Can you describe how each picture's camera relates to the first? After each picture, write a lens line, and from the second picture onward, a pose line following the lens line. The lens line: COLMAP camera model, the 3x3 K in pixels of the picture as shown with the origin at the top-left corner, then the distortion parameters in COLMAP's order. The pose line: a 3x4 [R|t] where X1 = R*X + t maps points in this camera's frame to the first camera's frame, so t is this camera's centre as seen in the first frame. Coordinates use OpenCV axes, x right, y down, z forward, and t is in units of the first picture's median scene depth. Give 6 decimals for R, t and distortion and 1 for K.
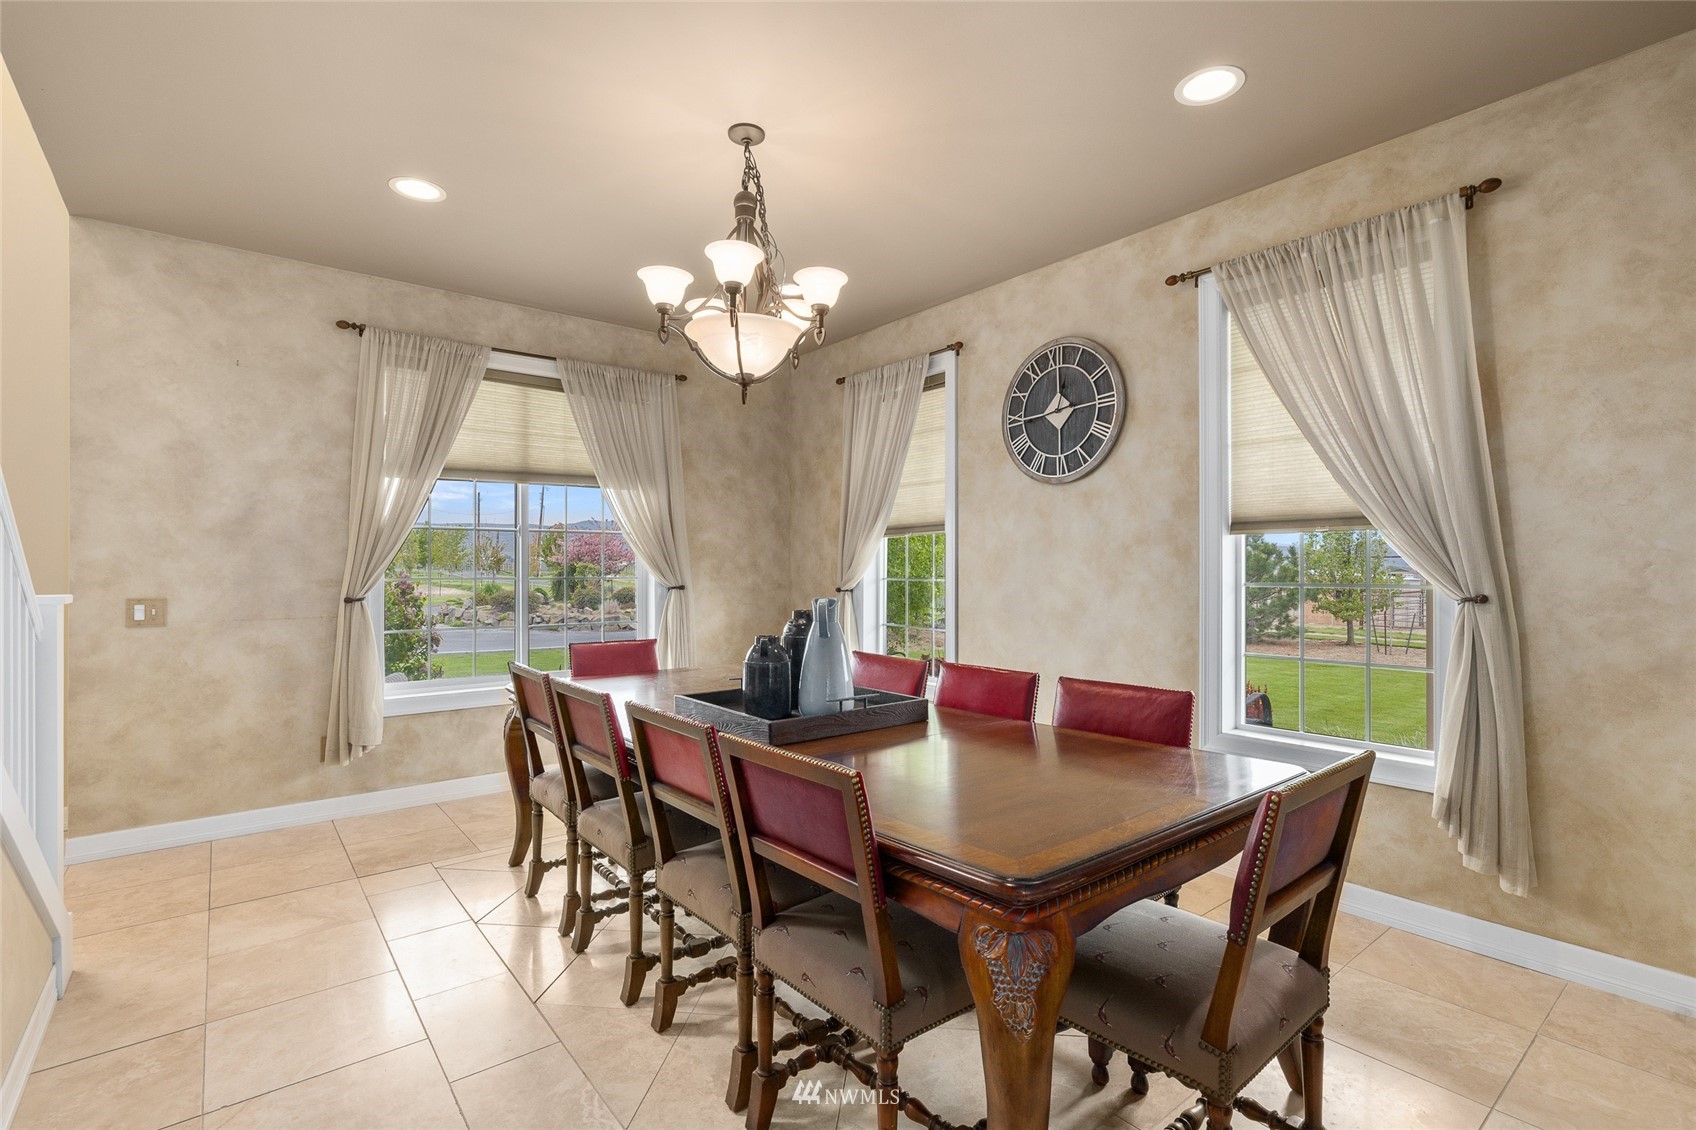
lens RADIAL K [[790.7, 0, 851.5], [0, 790.7, 565.0], [0, 0, 1]] dist [-0.003166, -0.000224]
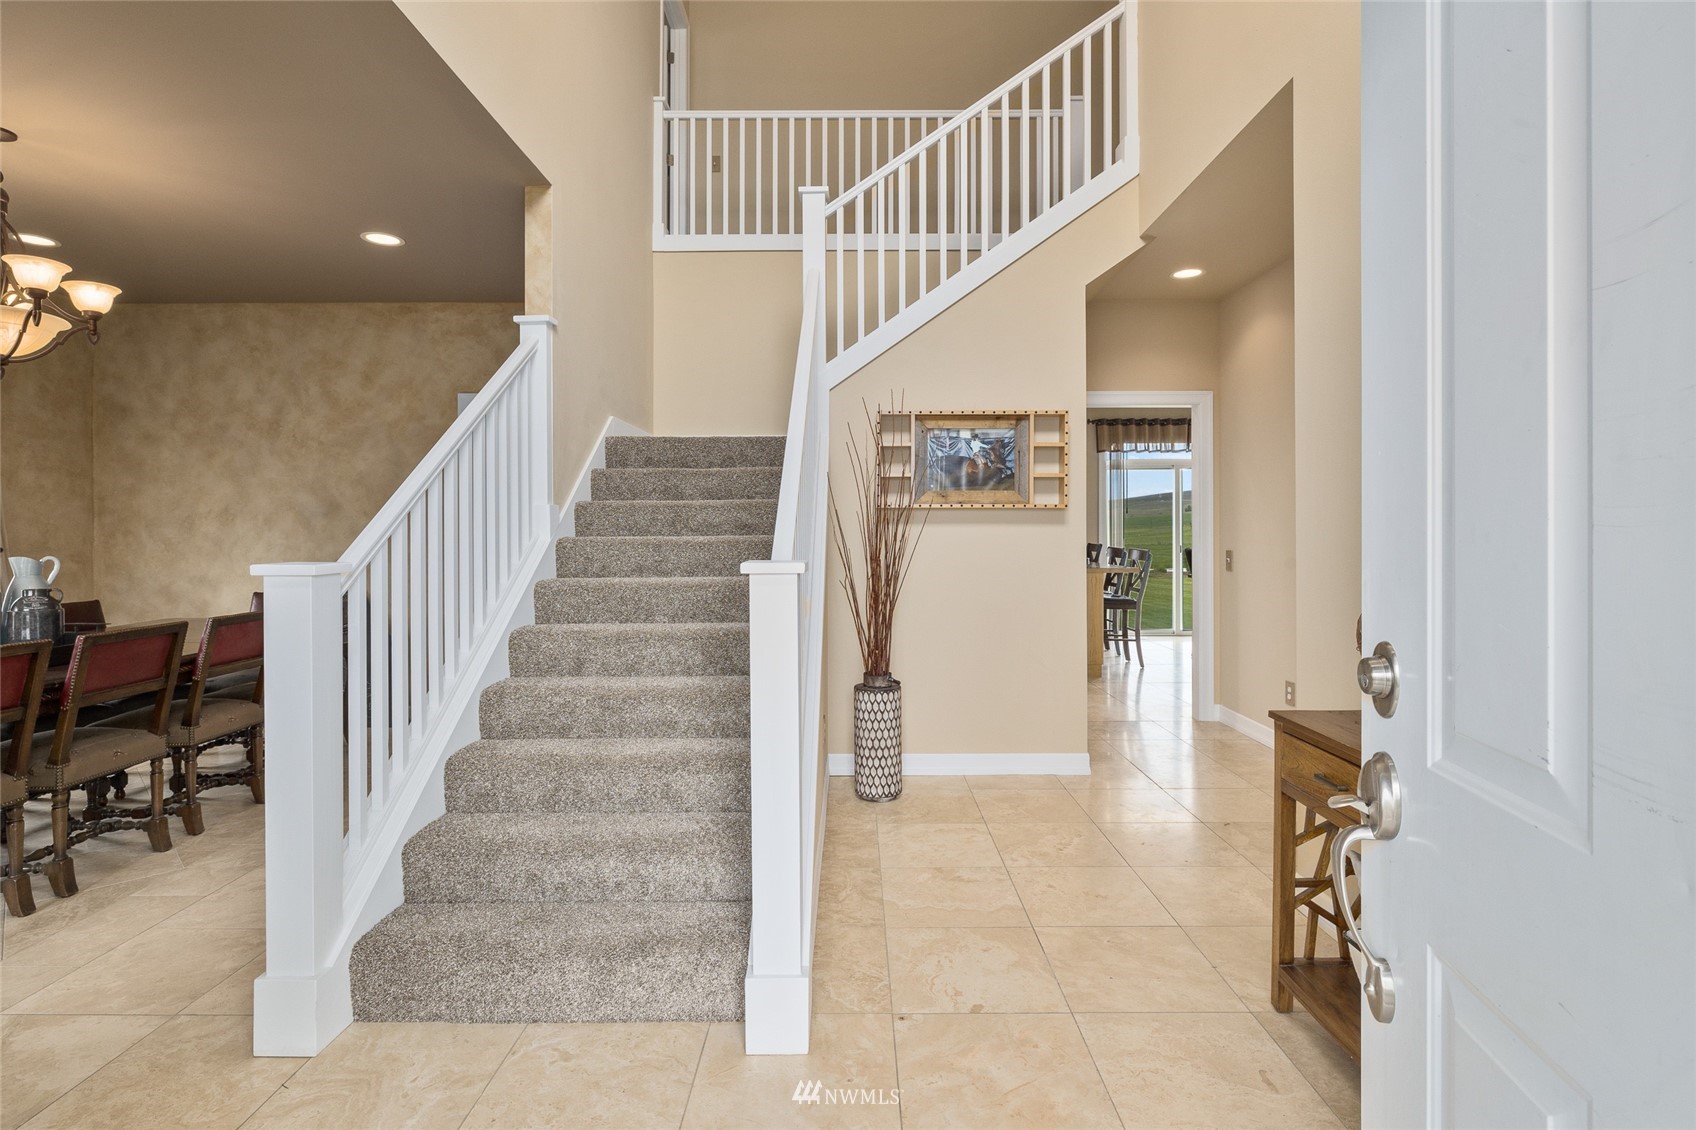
lens RADIAL K [[814.0, 0, 848.3], [0, 814.0, 548.9], [0, 0, 1]] dist [-0.010058, -0.001074]
pose [[-0.778853, -0.009256, 0.627138, -2.041712], [-0.002793, 0.999932, 0.011289, 0.016118], [-0.627200, 0.007041, -0.778826, 1.324206]]
